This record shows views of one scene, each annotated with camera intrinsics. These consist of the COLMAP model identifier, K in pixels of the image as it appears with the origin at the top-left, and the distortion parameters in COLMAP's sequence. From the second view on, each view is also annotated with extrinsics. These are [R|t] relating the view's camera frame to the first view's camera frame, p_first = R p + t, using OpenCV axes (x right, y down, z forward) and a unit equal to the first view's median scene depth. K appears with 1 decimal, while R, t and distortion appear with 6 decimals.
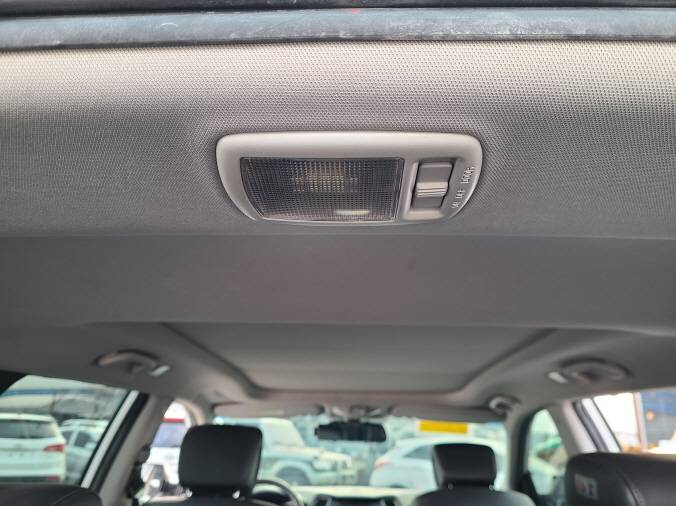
lens RADIAL K [[529.6, 0, 336.4], [0, 529.6, 256.3], [0, 0, 1]] dist [-0.004227, 0.013111]
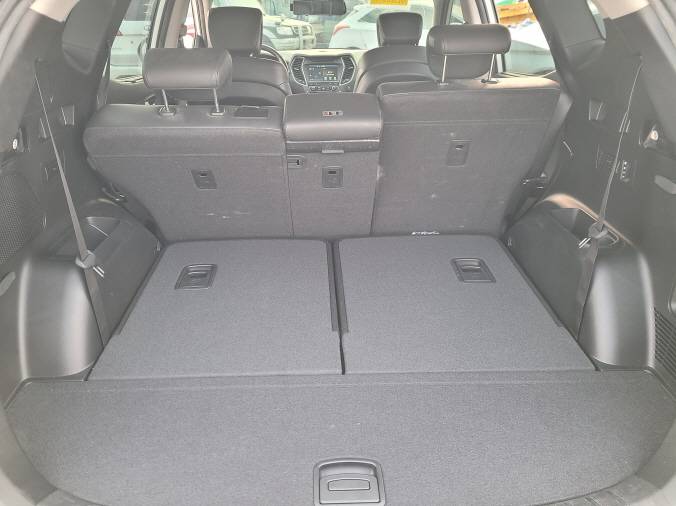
lens RADIAL K [[529.6, 0, 336.4], [0, 529.6, 254.4], [0, 0, 1]] dist [-0.004227, 0.013111]
pose [[0.996717, -0.061994, 0.052071, -0.015782], [0.007543, 0.711470, 0.702676, -0.095829], [-0.080609, -0.699977, 0.709602, -0.224904]]
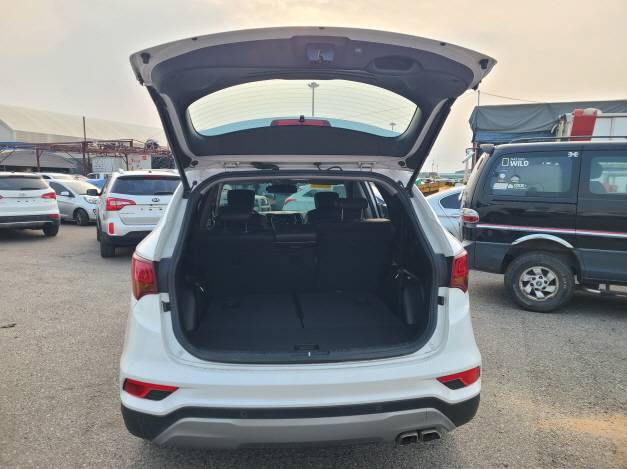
lens RADIAL K [[491.2, 0, 308.5], [0, 491.2, 235.5], [0, 0, 1]] dist [-0.004227, 0.013111]
pose [[0.991161, -0.032878, 0.128528, -0.106546], [-0.025265, 0.904297, 0.426157, -0.315095], [-0.130238, -0.425637, 0.895473, -0.816405]]
